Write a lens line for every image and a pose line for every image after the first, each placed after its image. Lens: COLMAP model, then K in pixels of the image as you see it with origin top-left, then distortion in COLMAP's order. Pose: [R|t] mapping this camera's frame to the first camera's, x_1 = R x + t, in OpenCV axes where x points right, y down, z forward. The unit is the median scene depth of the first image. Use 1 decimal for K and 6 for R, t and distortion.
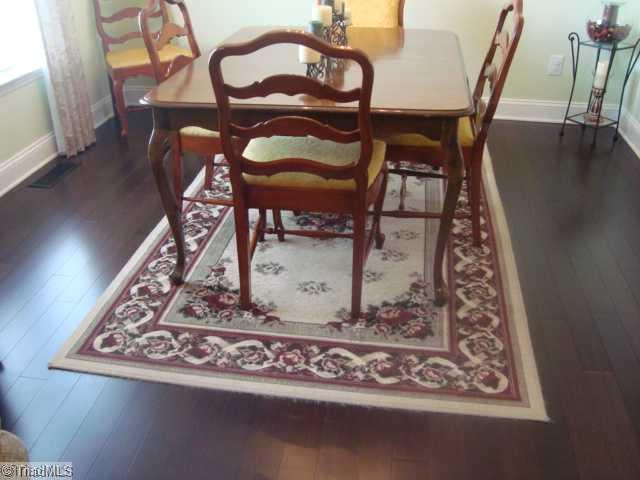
lens RADIAL K [[636.6, 0, 320.0], [0, 636.6, 240.0], [0, 0, 1]] dist [-0.214736, 0.223121]
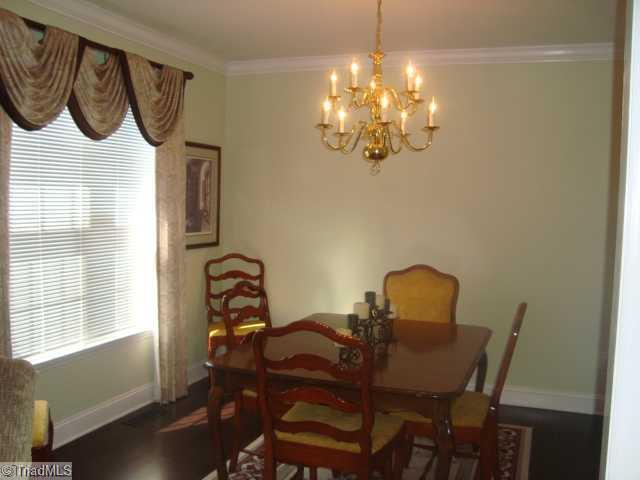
lens RADIAL K [[636.6, 0, 320.0], [0, 636.6, 240.0], [0, 0, 1]] dist [-0.214736, 0.223121]
pose [[0.976491, 0.041151, -0.211594, 0.149212], [-0.127143, 0.902628, -0.411213, 0.035990], [0.174069, 0.428449, 0.886641, -0.159505]]
